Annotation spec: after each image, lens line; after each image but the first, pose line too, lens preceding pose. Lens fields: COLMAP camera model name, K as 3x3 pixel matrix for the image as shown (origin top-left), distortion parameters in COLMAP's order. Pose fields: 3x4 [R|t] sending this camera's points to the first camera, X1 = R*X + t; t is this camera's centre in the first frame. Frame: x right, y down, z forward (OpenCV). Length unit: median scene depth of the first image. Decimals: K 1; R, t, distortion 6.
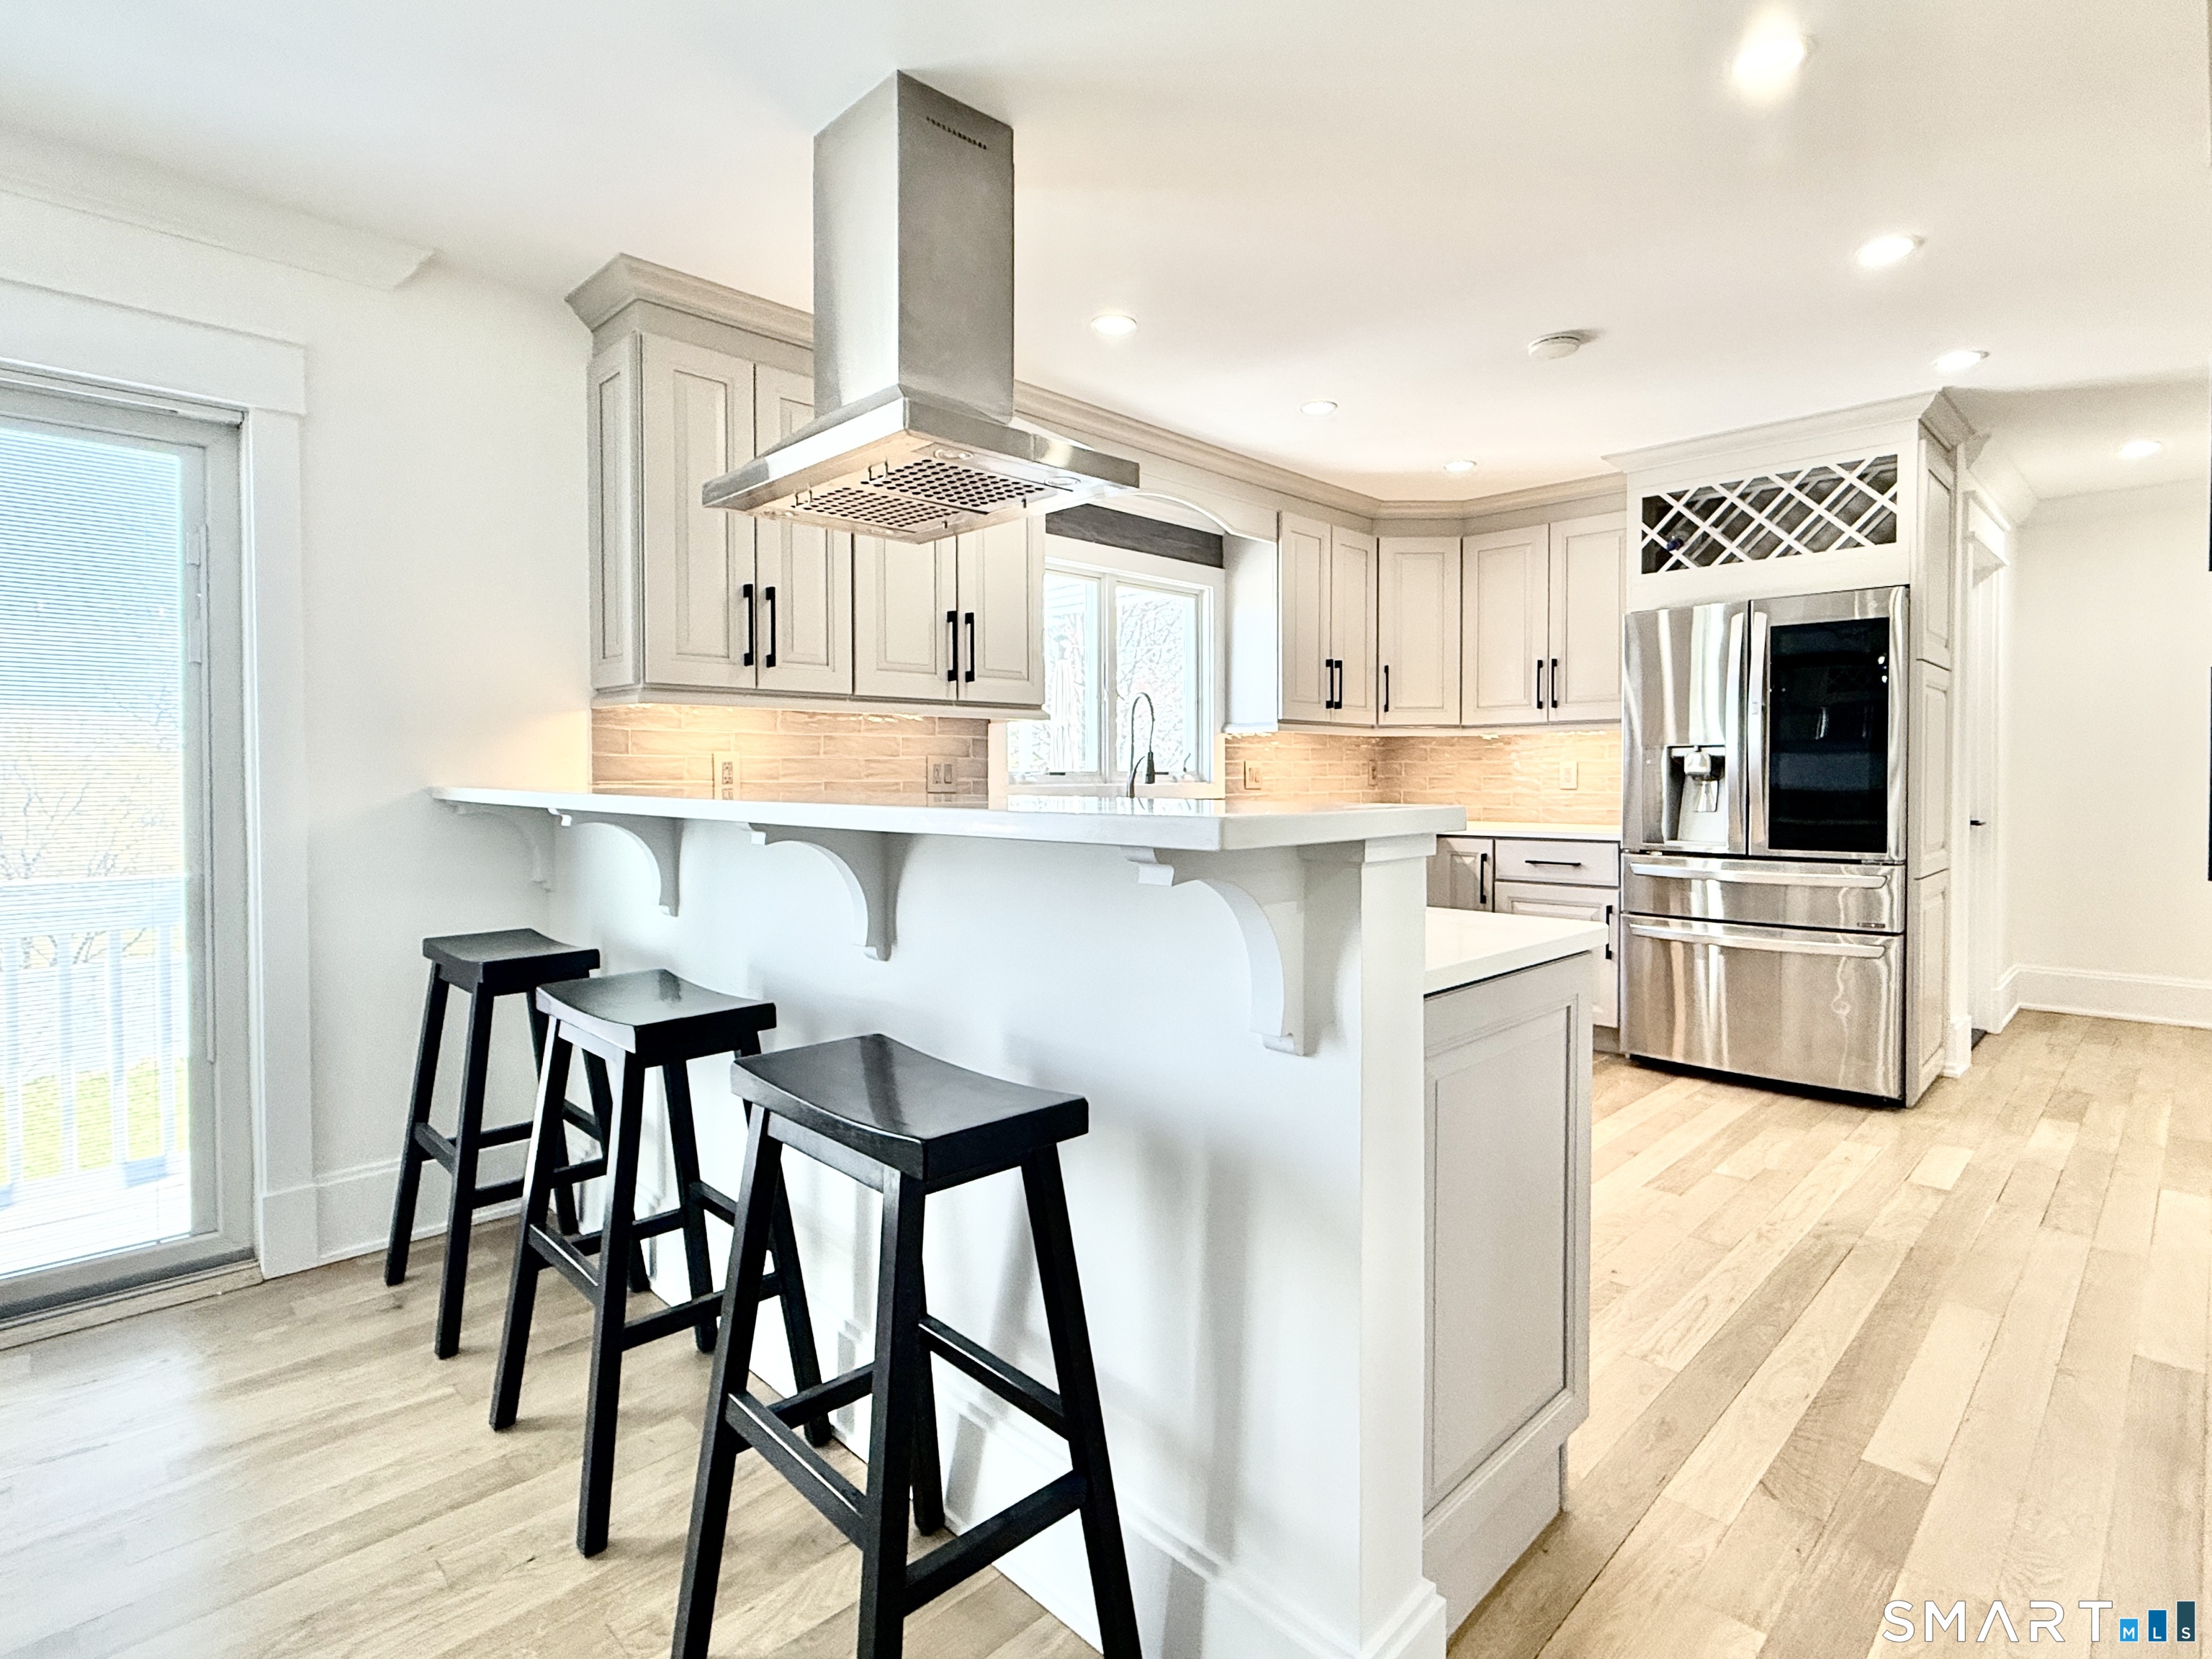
lens RADIAL K [[1117.3, 0, 1104.9], [0, 1117.3, 791.2], [0, 0, 1]] dist [-0.002164, -0.000789]
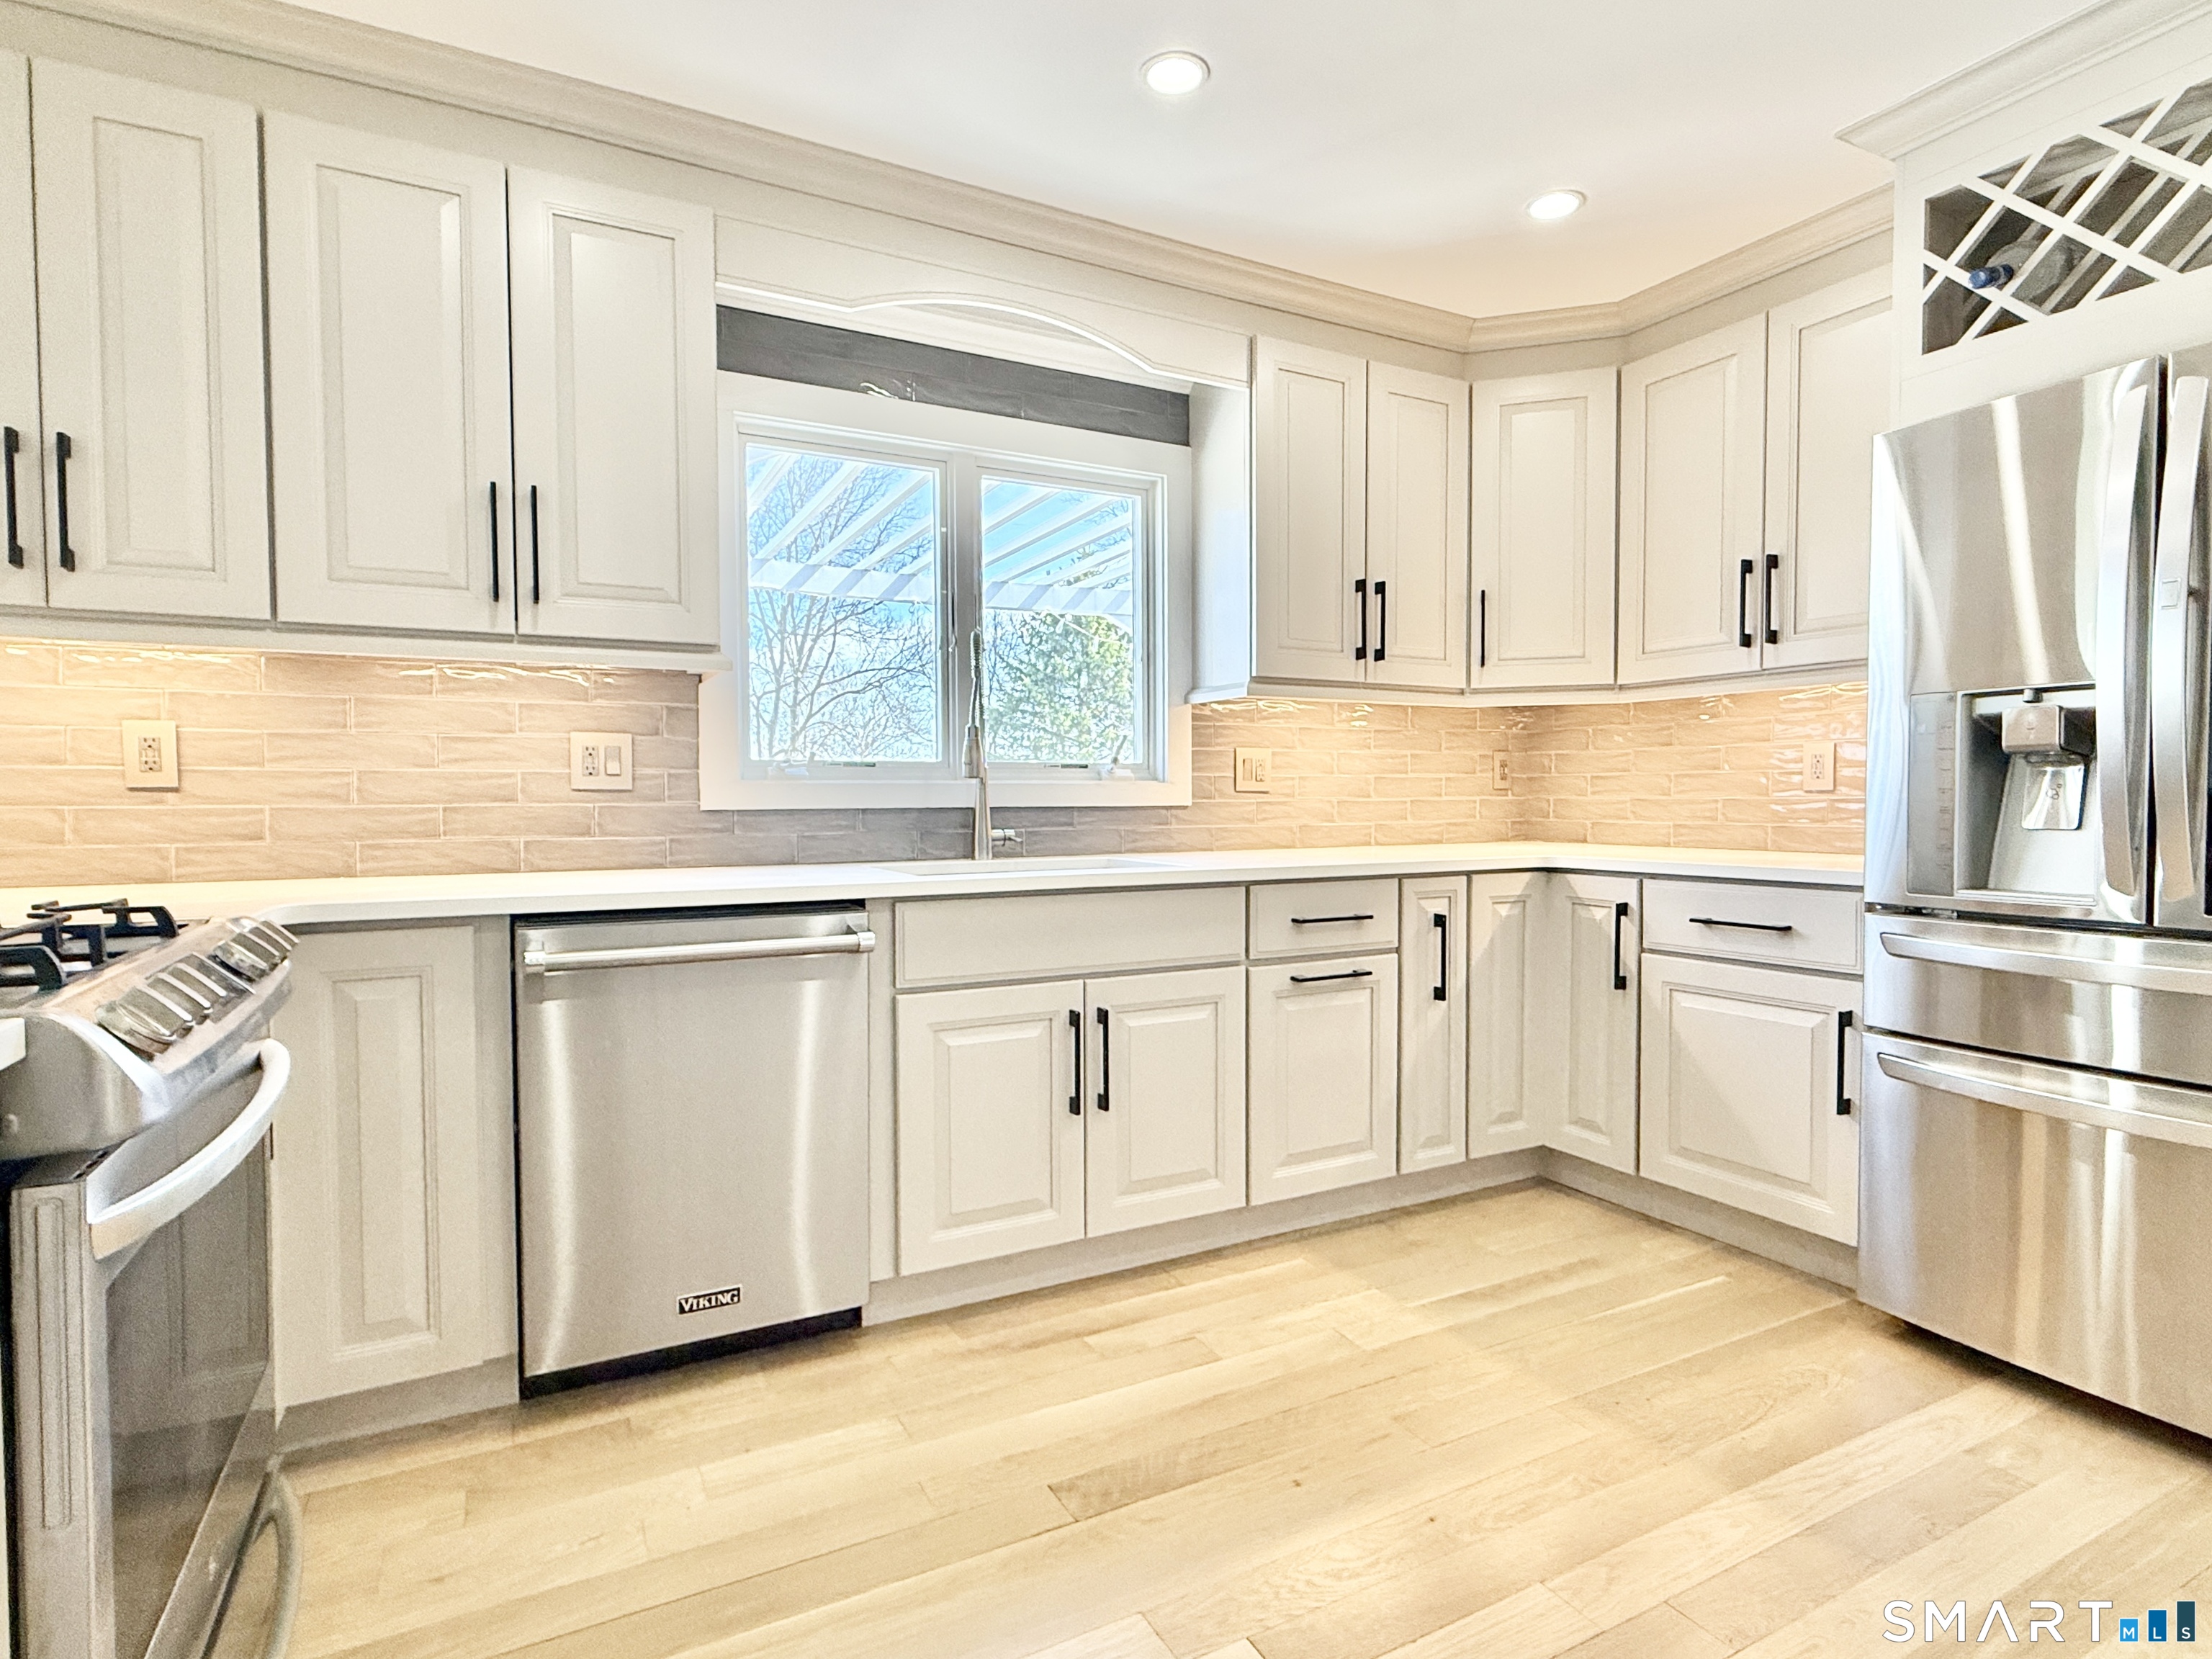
lens RADIAL K [[1140.5, 0, 1106.0], [0, 1140.5, 829.5], [0, 0, 1]] dist [0.000485, -0.001232]
pose [[0.953687, 0.007599, -0.300704, 0.324951], [-0.003547, 0.999895, 0.014021, 0.013633], [0.300779, -0.012305, 0.953615, 0.454036]]
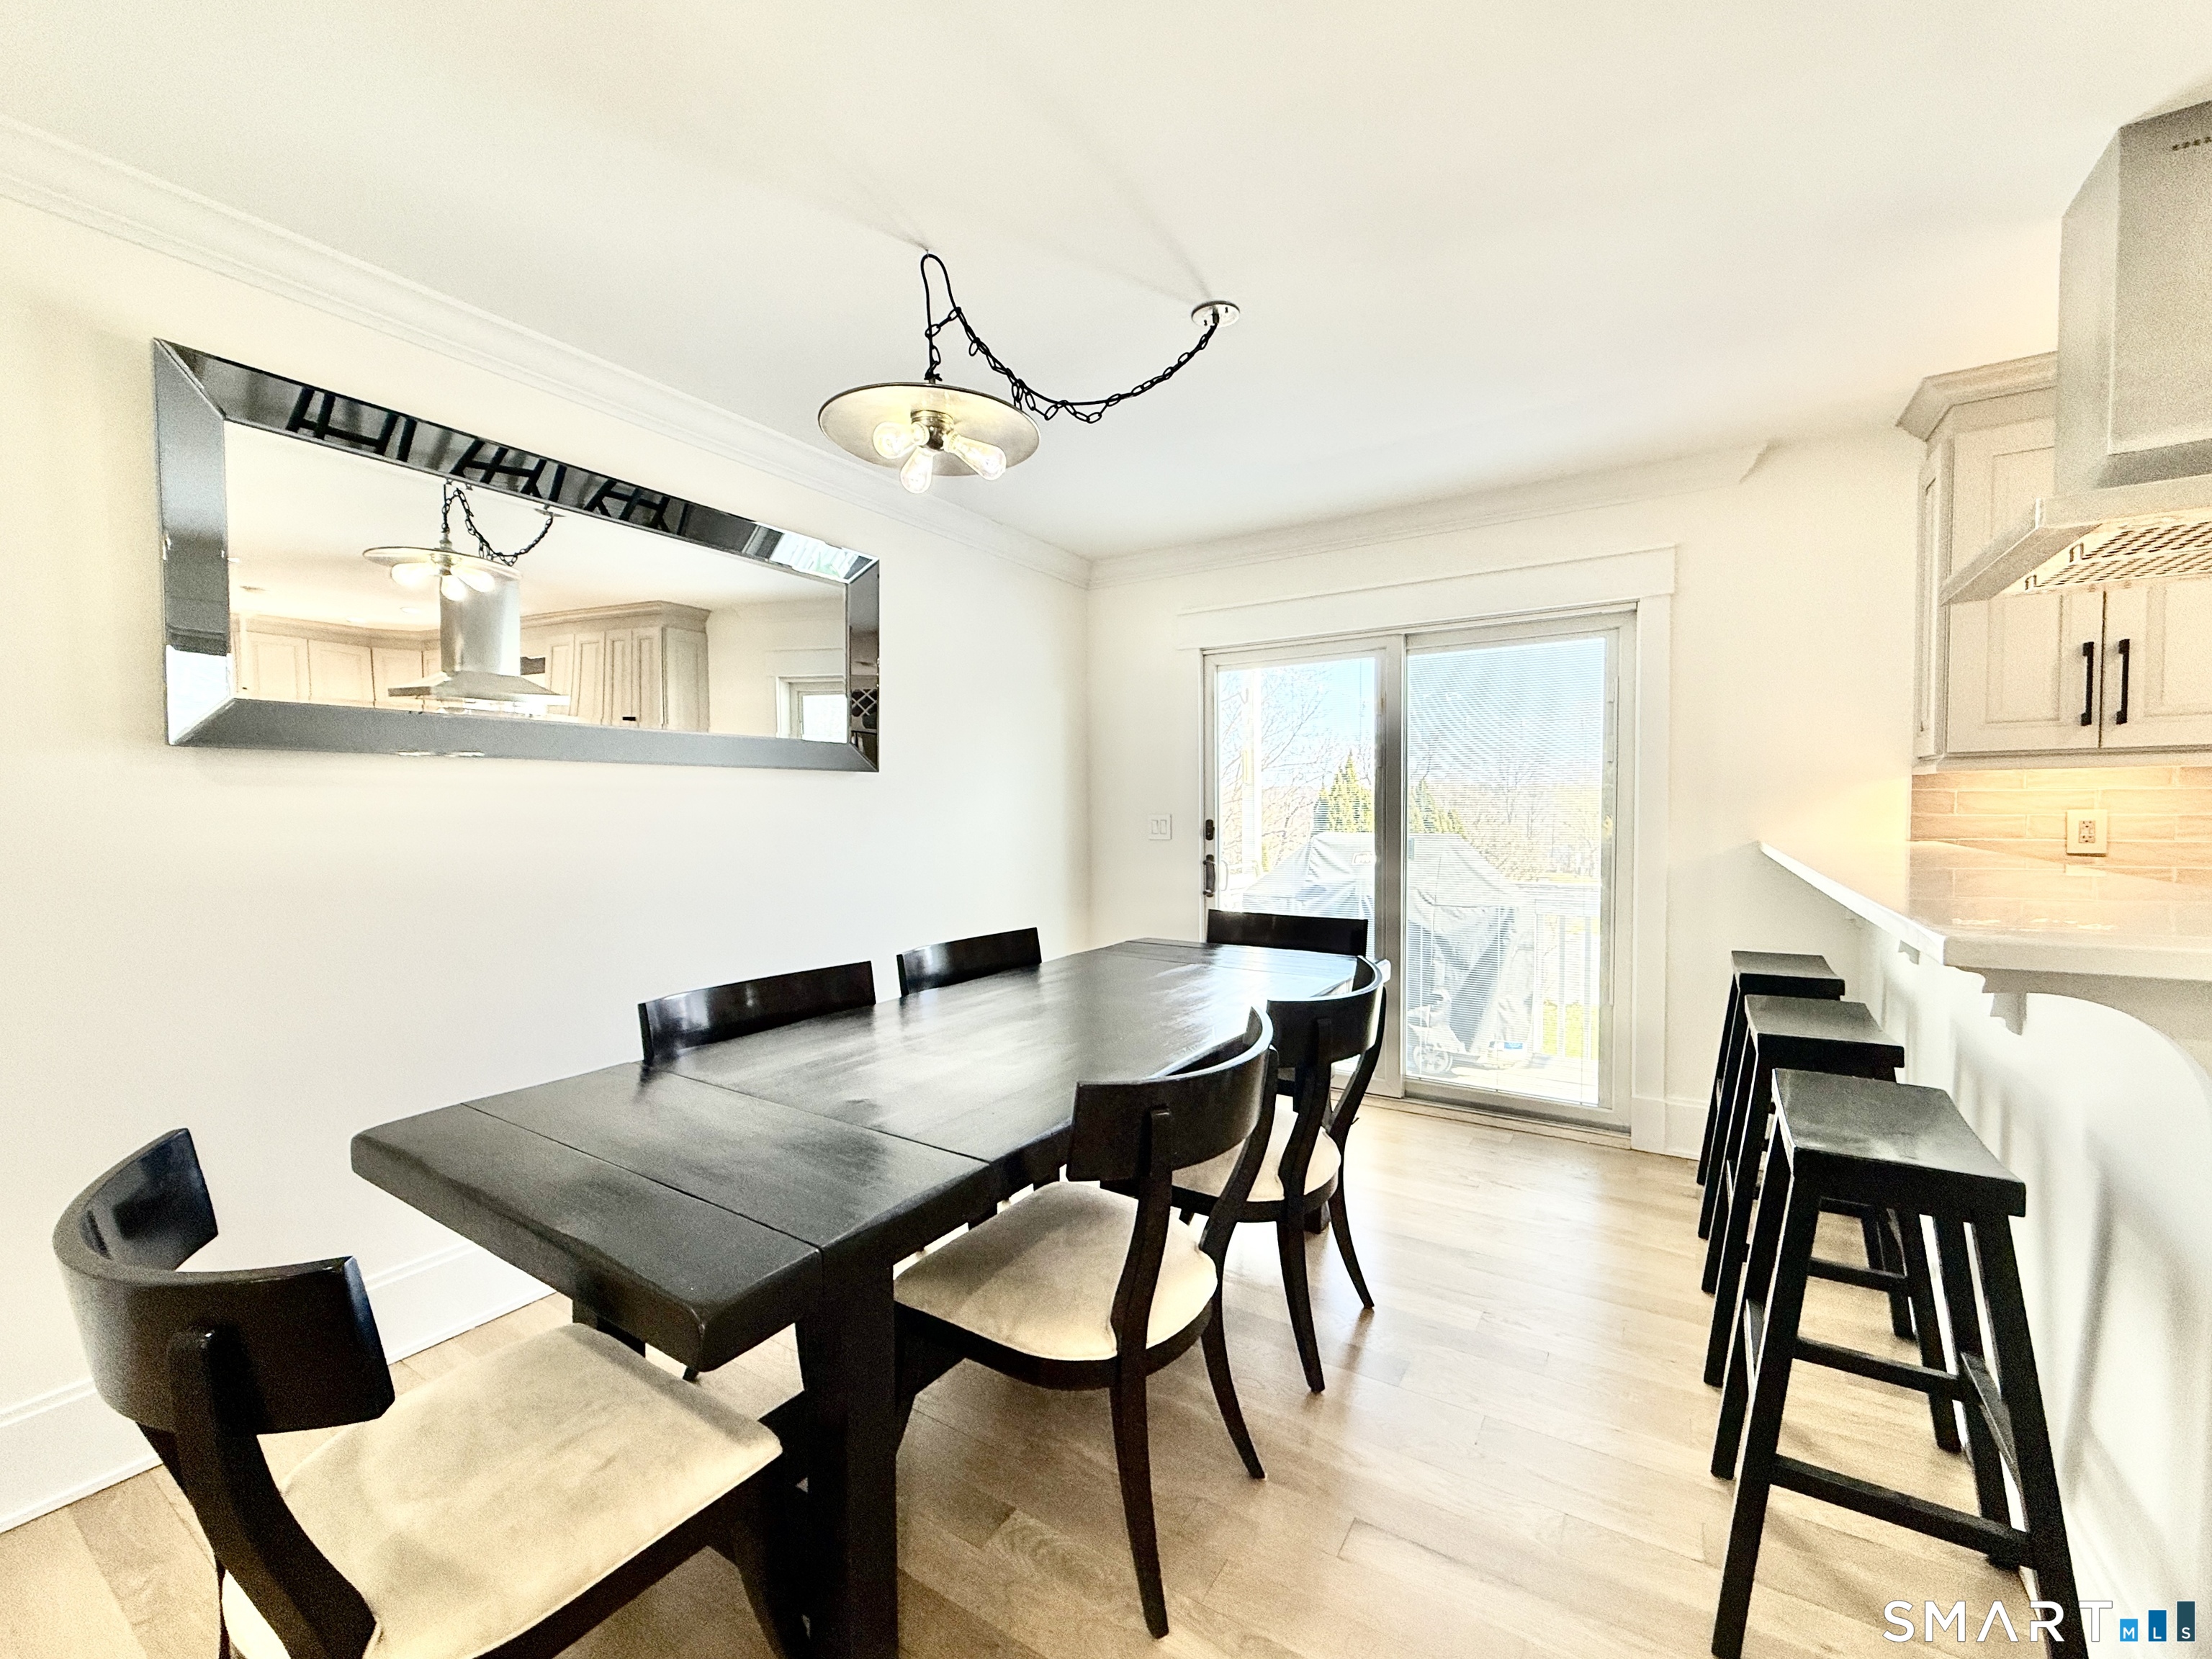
lens RADIAL K [[903.5, 0, 1106.0], [0, 903.5, 829.5], [0, 0, 1]] dist [-0.001659, -0.000050]
pose [[0.231453, 0.022039, -0.972596, 0.196098], [-0.006099, 0.999757, 0.021203, -0.025083], [0.972827, 0.001024, 0.231532, -0.018030]]
